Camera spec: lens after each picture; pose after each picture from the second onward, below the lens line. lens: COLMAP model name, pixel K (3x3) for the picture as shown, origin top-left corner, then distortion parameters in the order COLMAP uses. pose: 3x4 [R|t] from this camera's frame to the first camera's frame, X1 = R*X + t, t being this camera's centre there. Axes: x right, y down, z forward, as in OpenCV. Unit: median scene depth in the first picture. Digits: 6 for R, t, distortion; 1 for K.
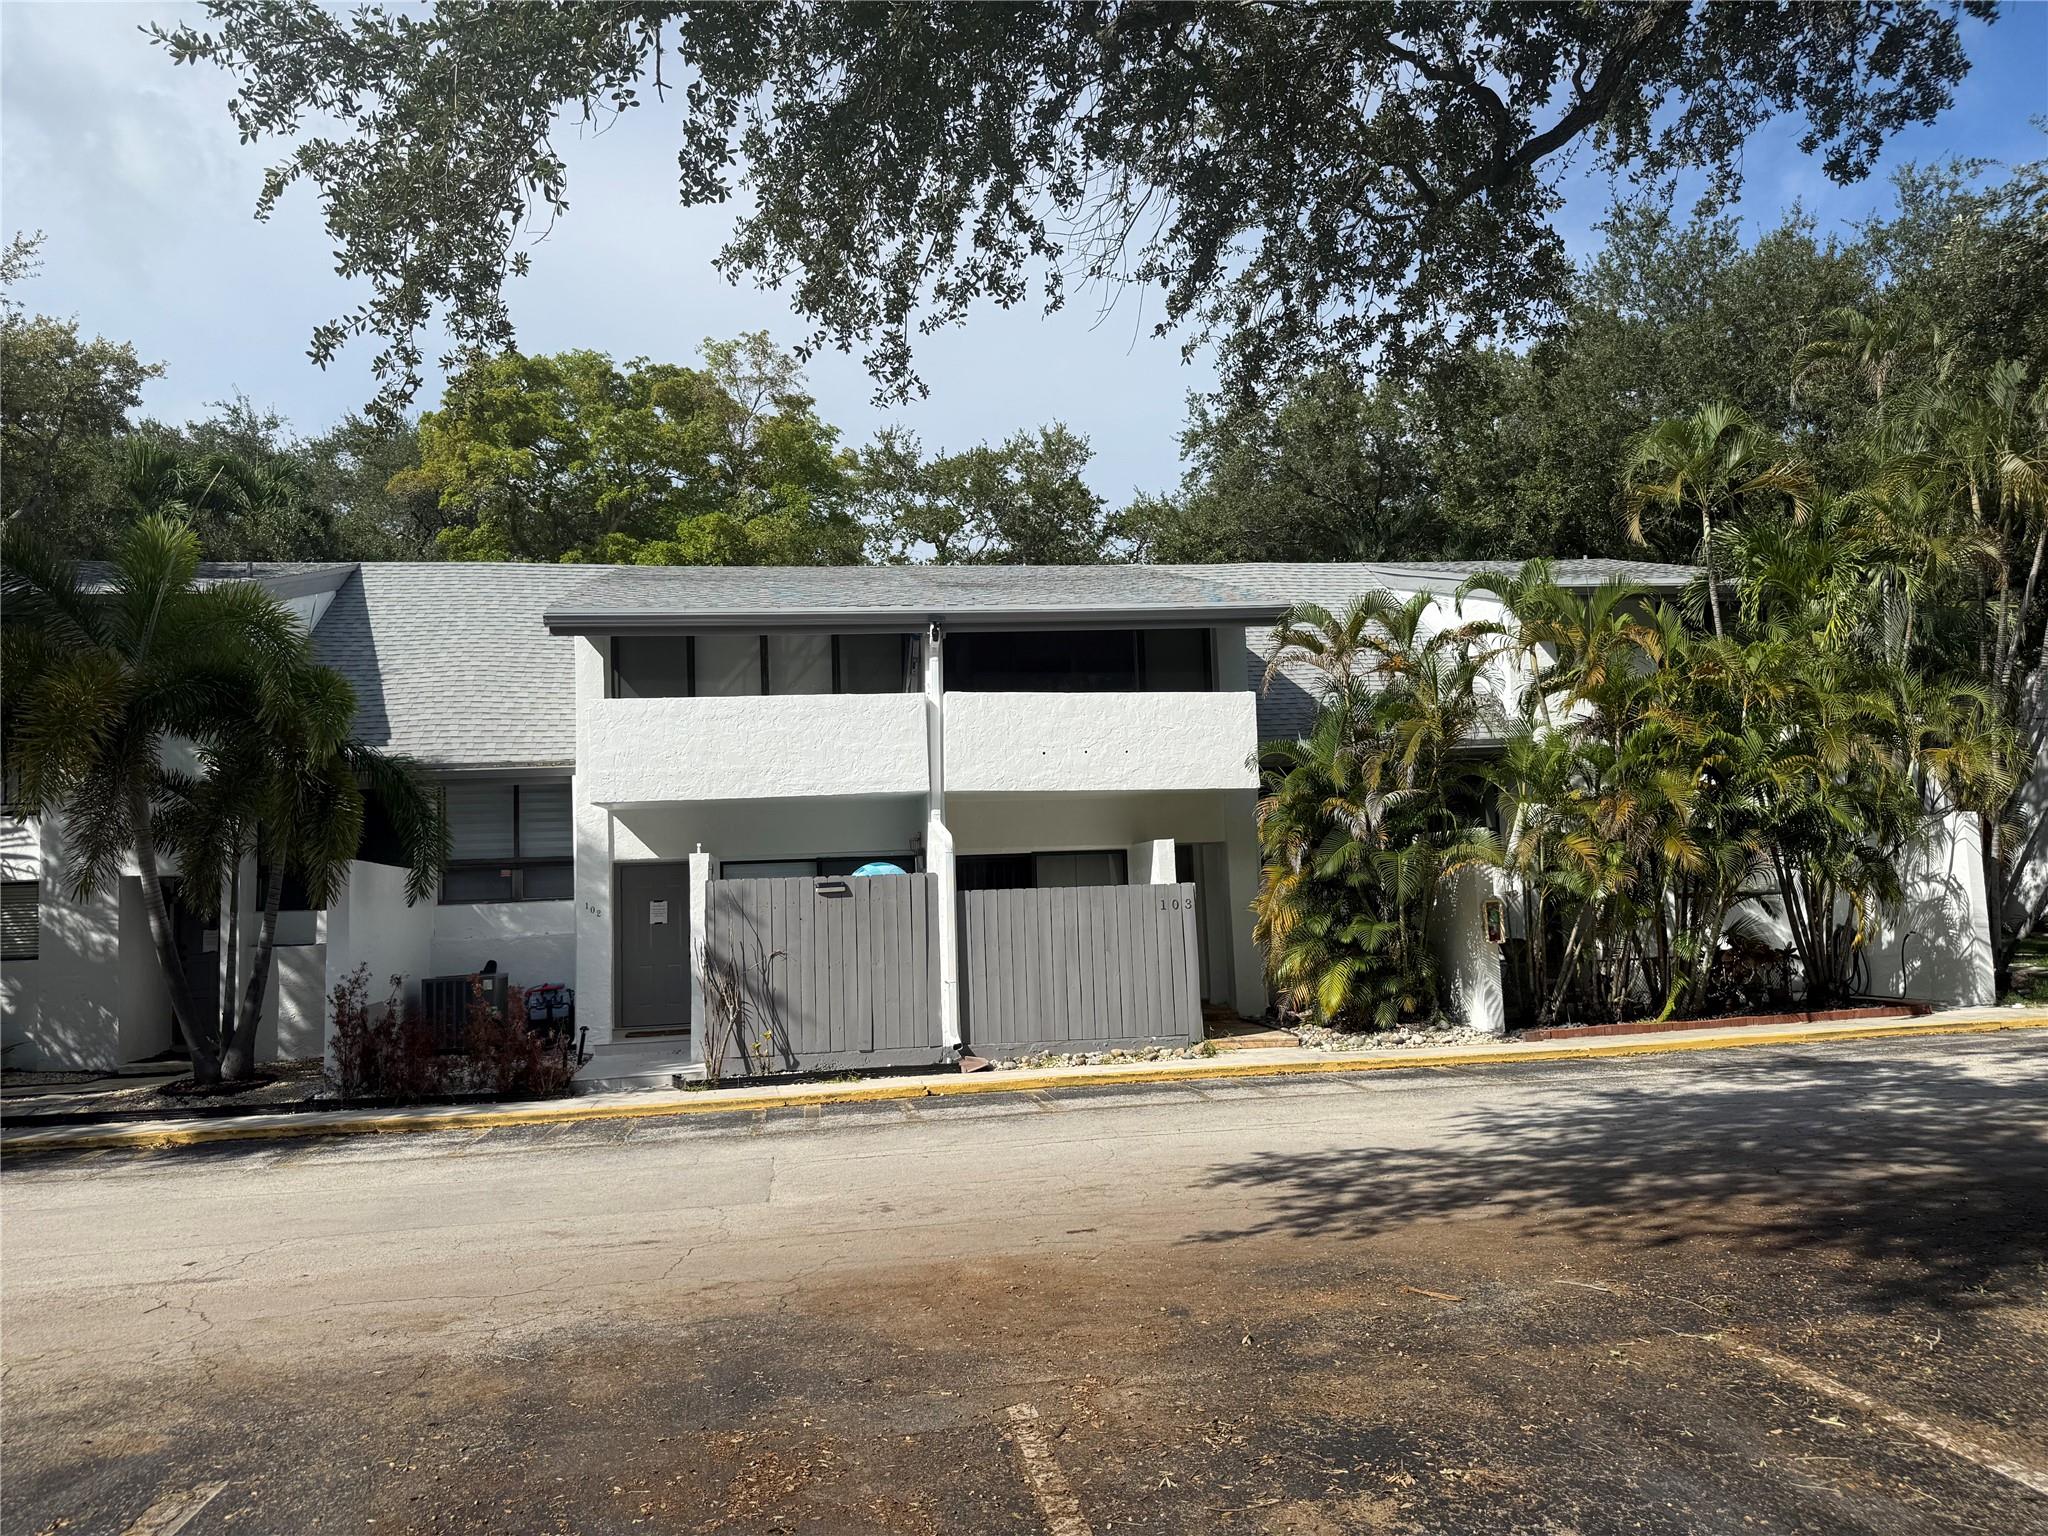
lens RADIAL K [[1426.7, 0, 1024.0], [0, 1426.7, 768.0], [0, 0, 1]] dist [0.362110, -0.000377]
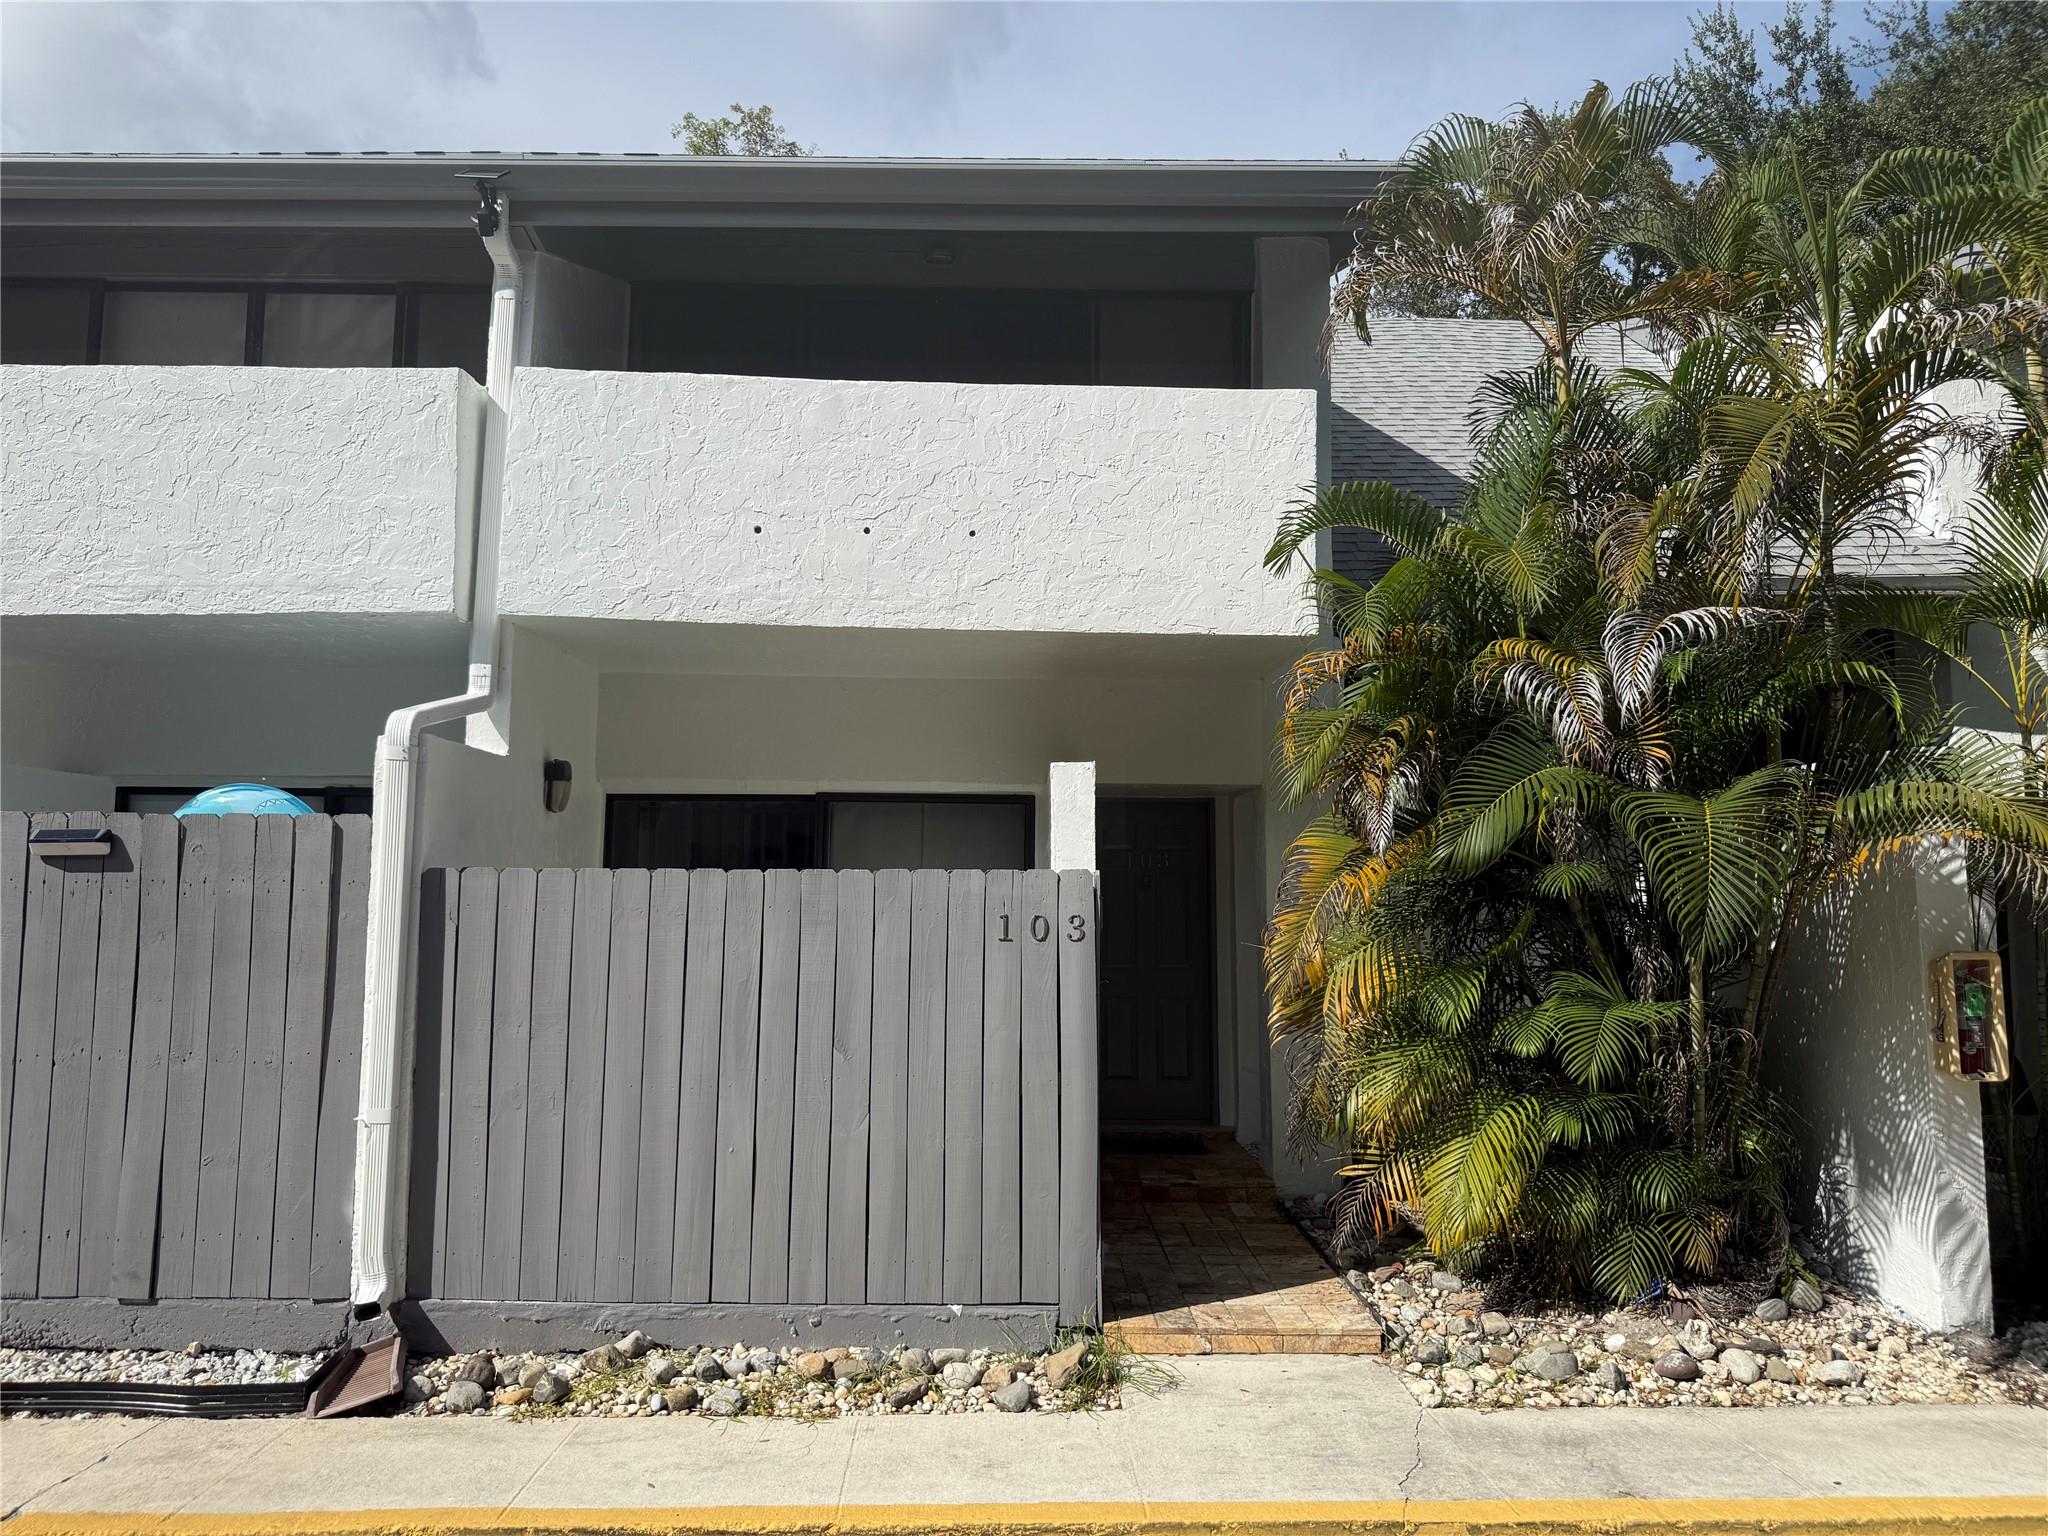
lens RADIAL K [[1432.8, 0, 975.3], [0, 1432.8, 775.5], [0, 0, 1]] dist [0.085946, -0.002579]
pose [[0.984703, 0.033080, -0.171075, 0.145918], [-0.029307, 0.999269, 0.024536, 0.046705], [0.171761, -0.019147, 0.984953, 0.625475]]
